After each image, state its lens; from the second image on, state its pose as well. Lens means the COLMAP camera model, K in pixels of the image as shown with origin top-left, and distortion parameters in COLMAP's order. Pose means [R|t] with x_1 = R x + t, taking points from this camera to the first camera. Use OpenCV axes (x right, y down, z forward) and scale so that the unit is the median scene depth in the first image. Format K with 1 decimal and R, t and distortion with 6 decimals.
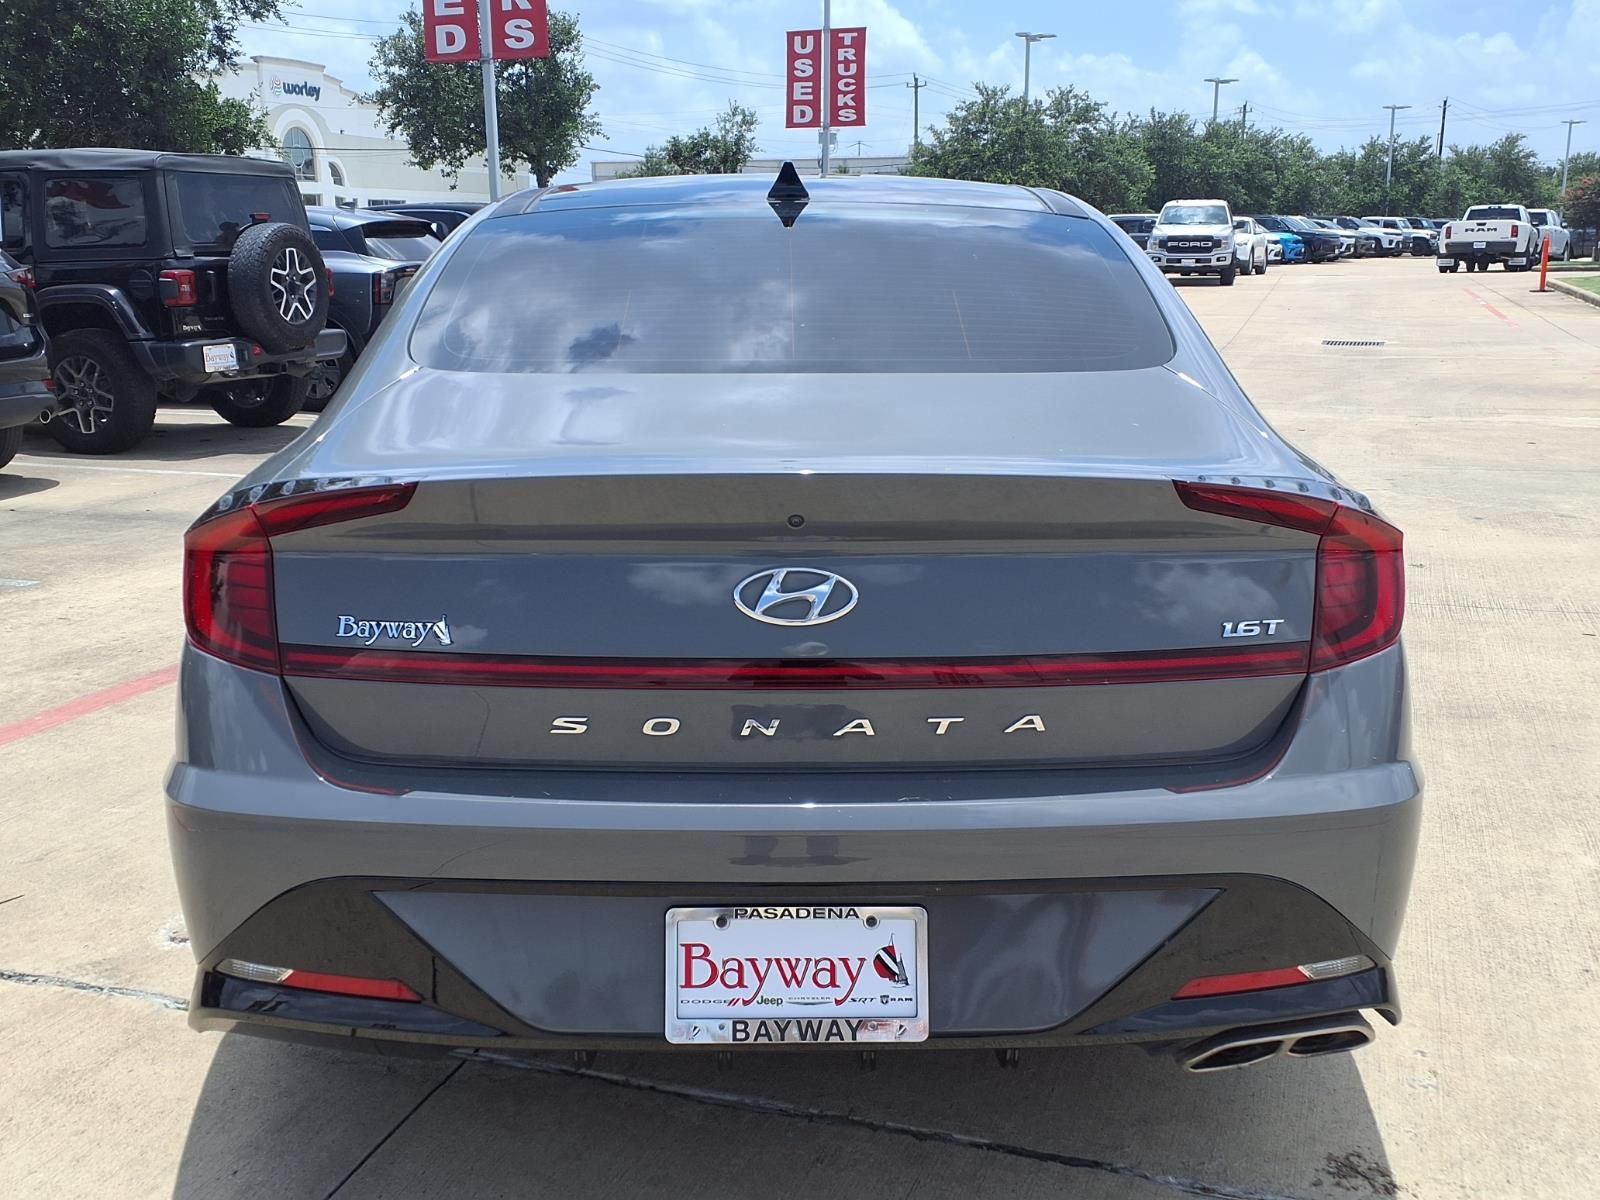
lens RADIAL K [[1672.9, 0, 800.0], [0, 1672.9, 600.0], [0, 0, 1]] dist [0.066835, -0.196211]
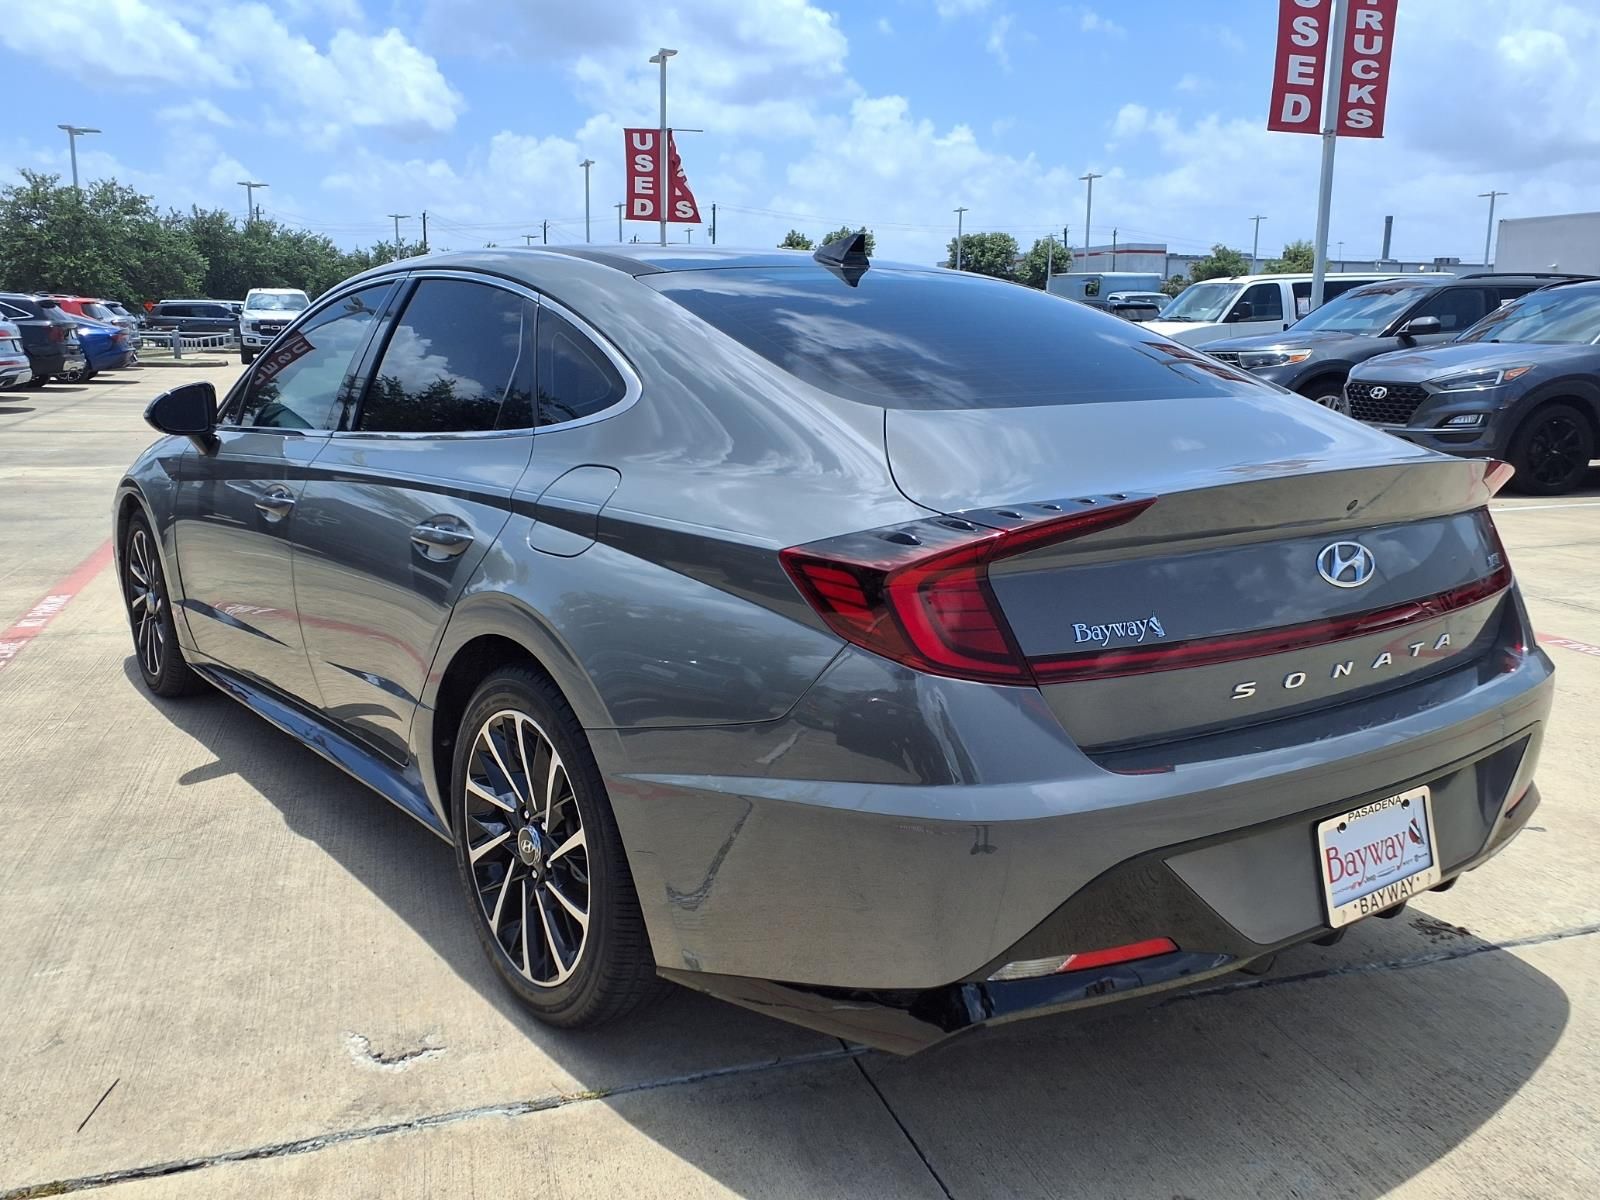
lens RADIAL K [[1430.4, 0, 800.0], [0, 1430.4, 600.0], [0, 0, 1]] dist [0.010950, 0.004375]
pose [[0.790842, -0.106283, 0.602721, -0.144572], [0.120510, 0.992568, 0.016905, -0.006522], [-0.600038, 0.059264, 0.797773, 0.052793]]
